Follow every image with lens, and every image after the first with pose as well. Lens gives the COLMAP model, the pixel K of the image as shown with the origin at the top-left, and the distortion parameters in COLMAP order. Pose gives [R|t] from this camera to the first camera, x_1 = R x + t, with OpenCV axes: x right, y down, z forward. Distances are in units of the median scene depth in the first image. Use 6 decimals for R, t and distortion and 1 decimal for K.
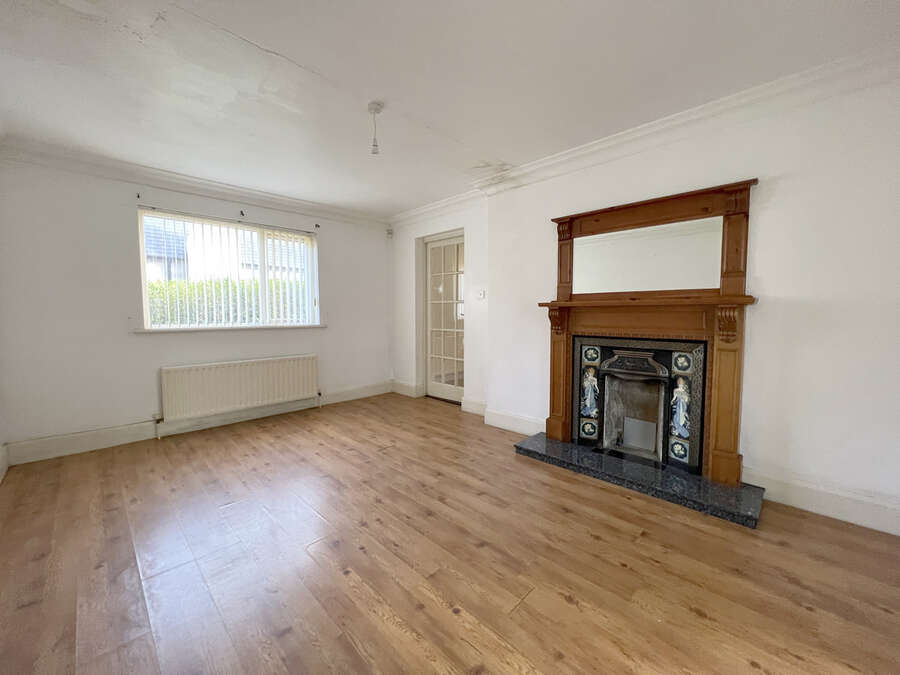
lens RADIAL K [[359.7, 0, 450.1], [0, 359.7, 335.4], [0, 0, 1]] dist [0.000504, 0.000111]
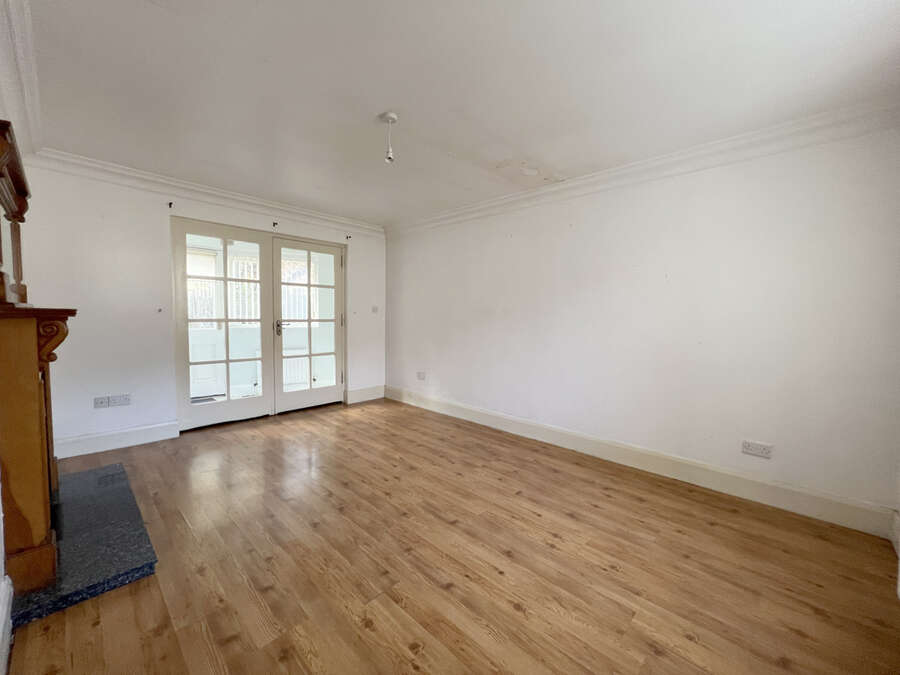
lens RADIAL K [[359.7, 0, 450.2], [0, 359.7, 336.2], [0, 0, 1]] dist [0.000504, 0.000111]
pose [[-0.999593, -0.011118, -0.026290, -0.292174], [-0.014352, 0.991901, 0.126198, -0.136969], [0.024674, 0.126524, -0.991657, 1.673036]]
